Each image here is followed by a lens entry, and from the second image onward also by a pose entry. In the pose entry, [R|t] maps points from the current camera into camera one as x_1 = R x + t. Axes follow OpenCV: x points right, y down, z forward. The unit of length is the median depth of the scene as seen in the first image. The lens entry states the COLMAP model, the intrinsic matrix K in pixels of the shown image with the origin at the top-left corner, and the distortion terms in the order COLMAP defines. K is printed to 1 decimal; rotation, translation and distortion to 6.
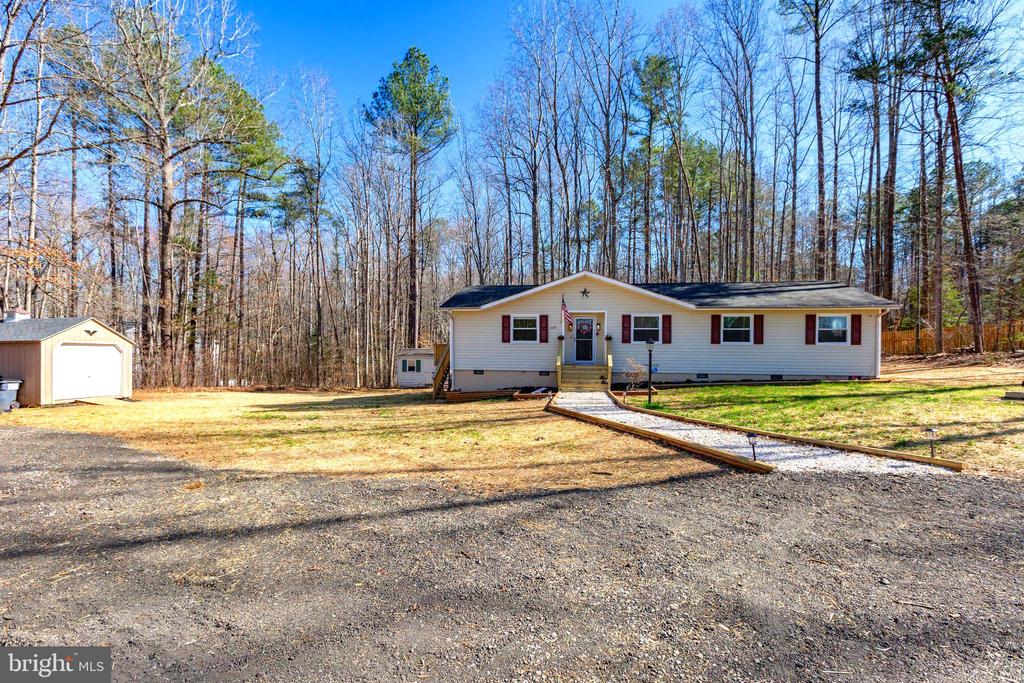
lens RADIAL K [[458.9, 0, 513.0], [0, 458.9, 350.8], [0, 0, 1]] dist [-0.003798, -0.001301]
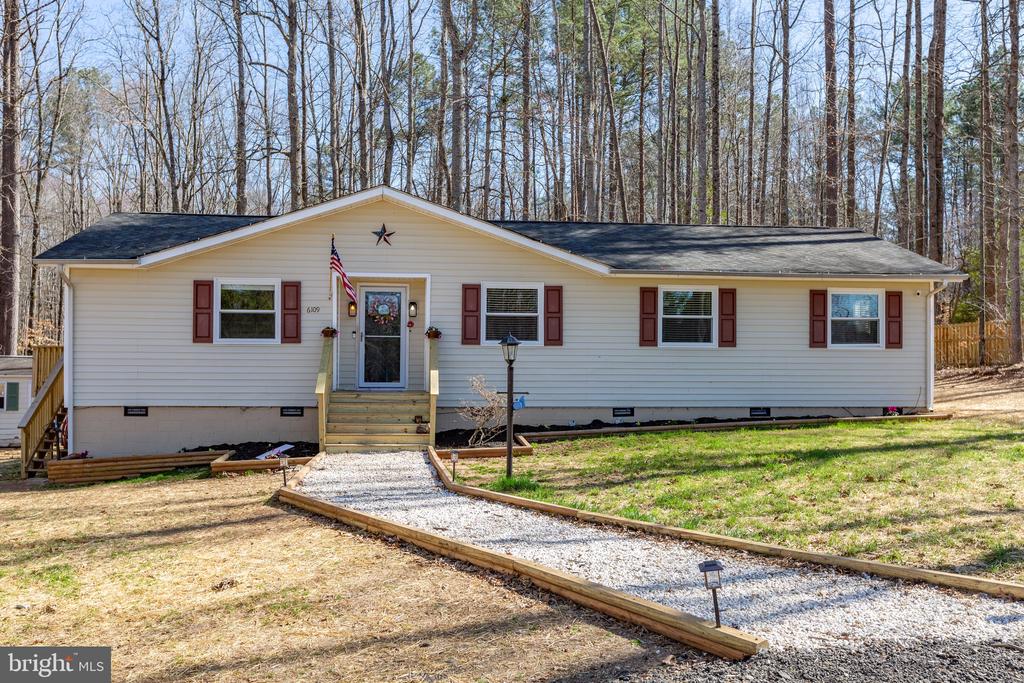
lens RADIAL K [[899.7, 0, 517.7], [0, 899.7, 338.0], [0, 0, 1]] dist [-0.019970, 0.007970]
pose [[0.966240, 0.003946, 0.257615, 0.056730], [0.002181, 0.999722, -0.023492, -0.001615], [-0.257636, 0.023260, 0.965962, 0.101993]]
